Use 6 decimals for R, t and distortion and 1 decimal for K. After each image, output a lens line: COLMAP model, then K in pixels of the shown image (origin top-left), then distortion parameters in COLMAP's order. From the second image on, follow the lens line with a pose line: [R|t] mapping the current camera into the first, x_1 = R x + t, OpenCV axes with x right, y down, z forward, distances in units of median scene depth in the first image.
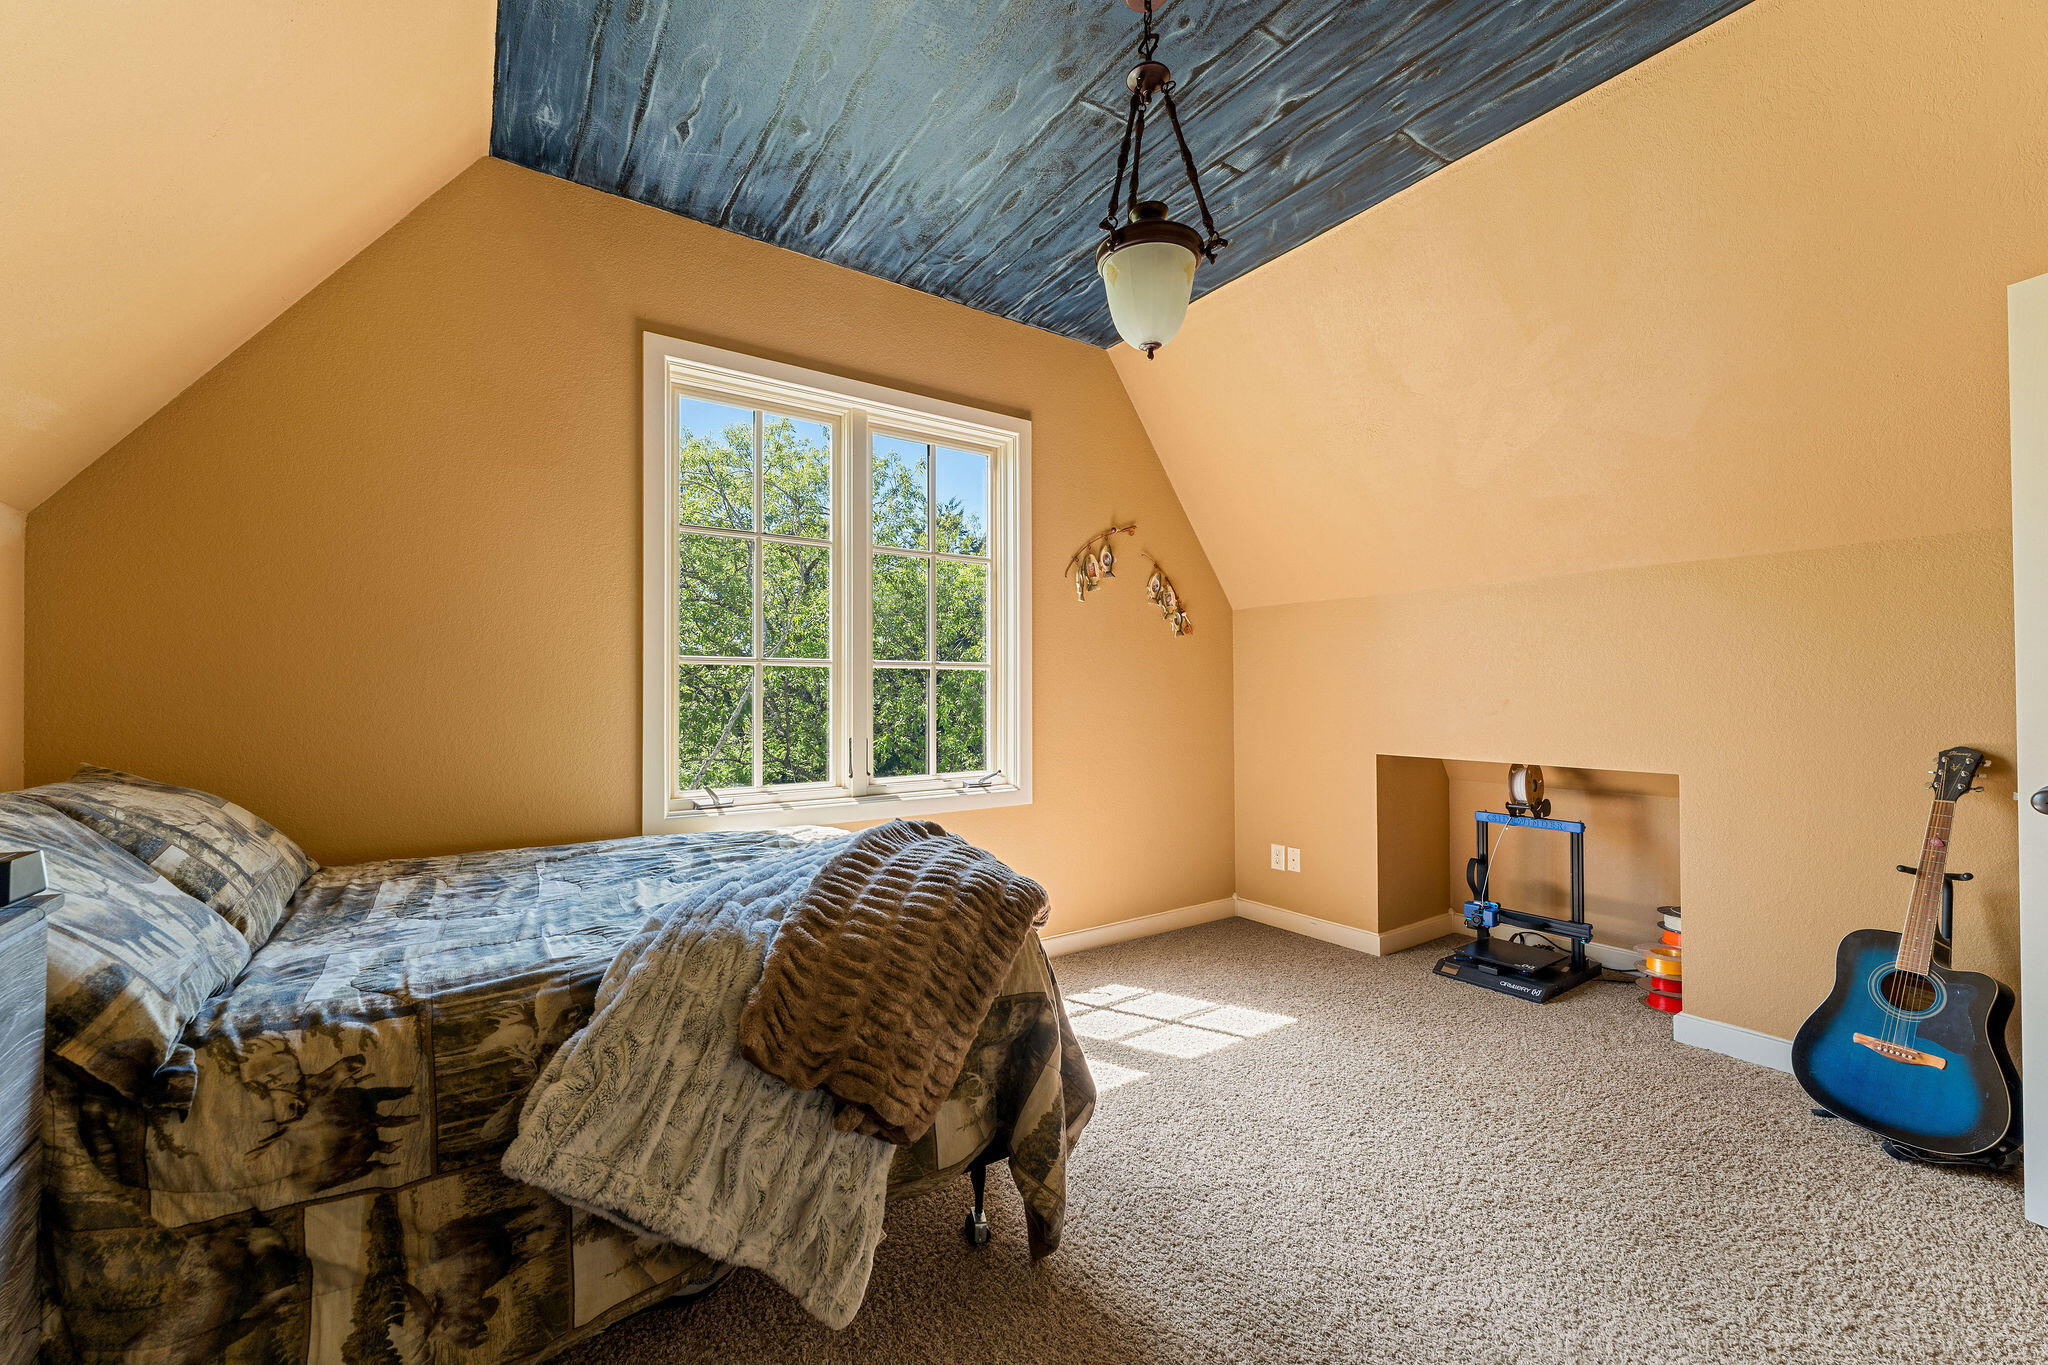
lens RADIAL K [[812.0, 0, 1012.5], [0, 812.0, 685.3], [0, 0, 1]] dist [-0.000238, -0.000568]
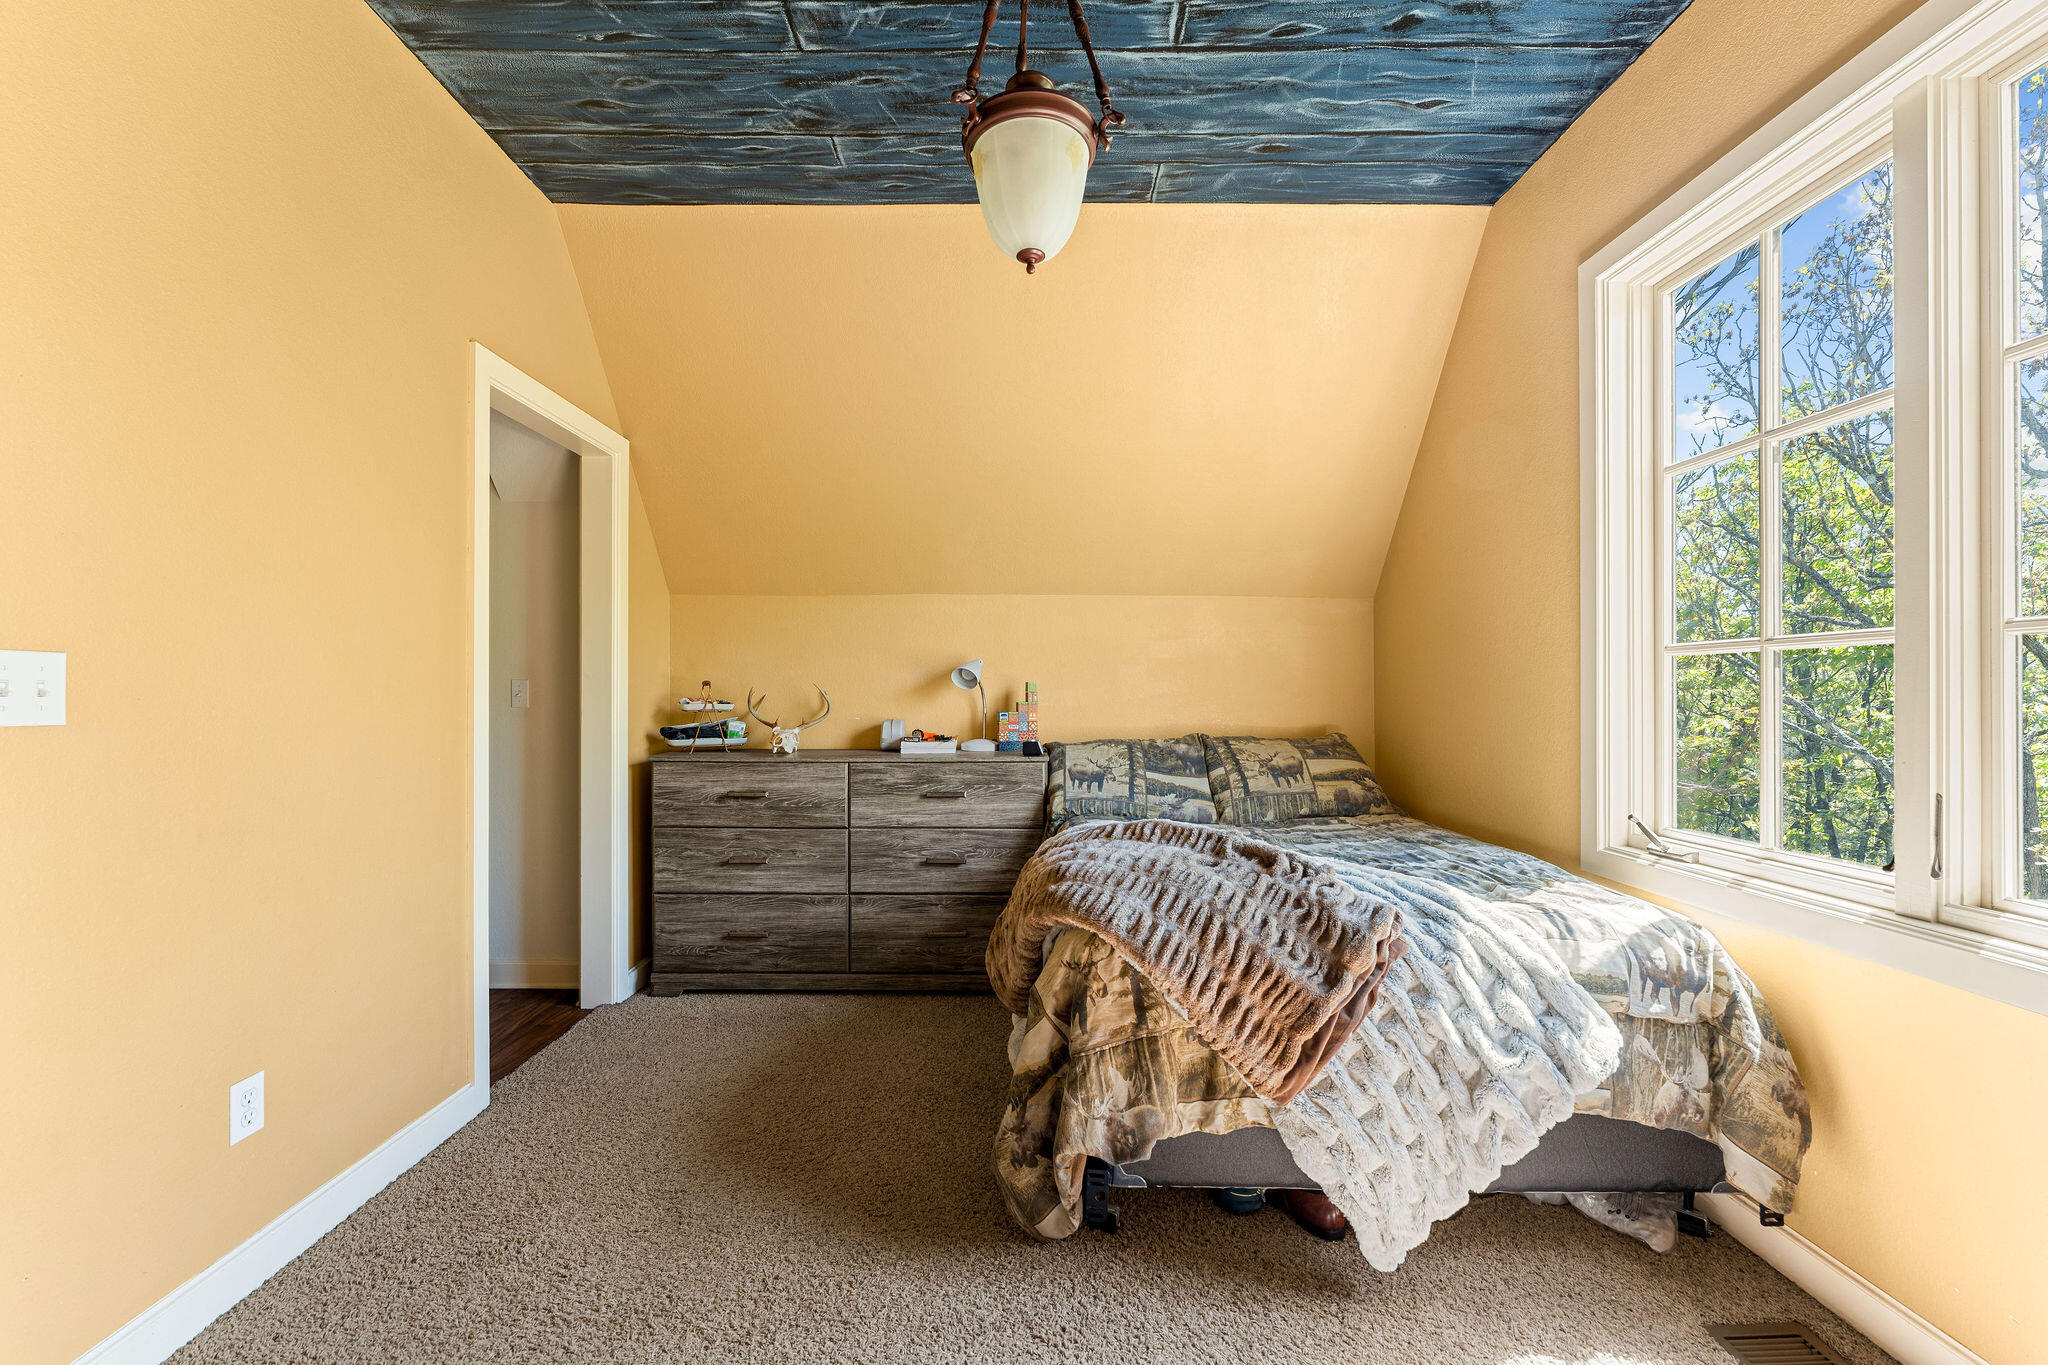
lens RADIAL K [[812.0, 0, 1007.8], [0, 812.0, 690.7], [0, 0, 1]] dist [-0.000238, -0.000568]
pose [[-0.565582, -0.006040, -0.824670, 0.475975], [0.004080, 0.999940, -0.010121, 0.009221], [0.824682, -0.009089, -0.565523, 0.816619]]
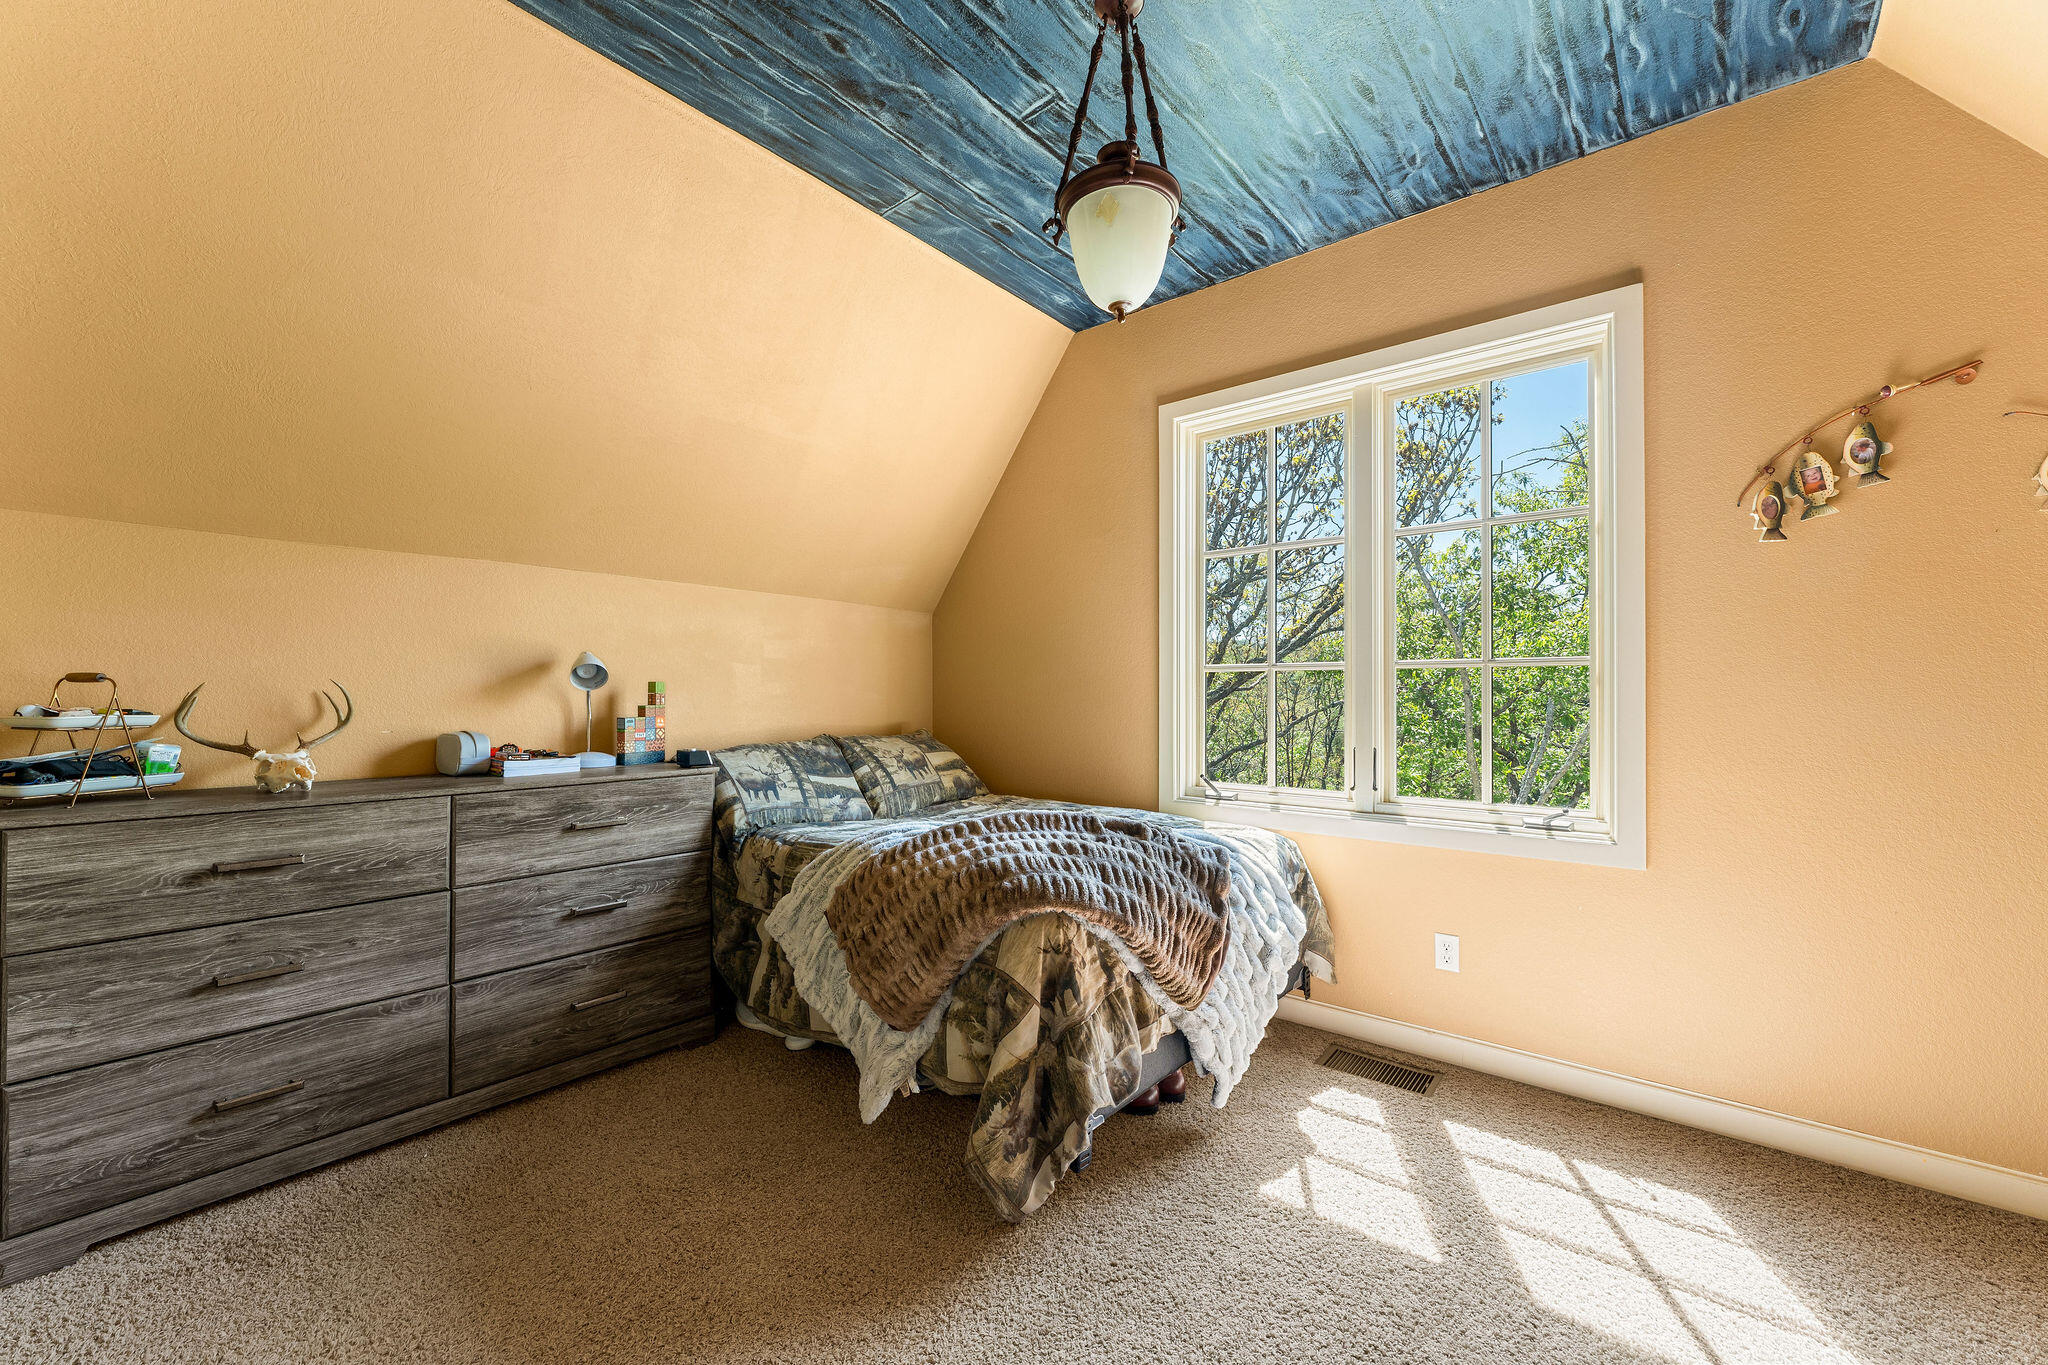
lens RADIAL K [[812.0, 0, 1010.7], [0, 812.0, 686.9], [0, 0, 1]] dist [-0.000238, -0.000568]
pose [[0.271102, -0.008065, -0.962517, 0.561582], [0.005060, 0.999963, -0.006954, 0.001299], [0.962537, -0.002985, 0.271133, 0.368270]]
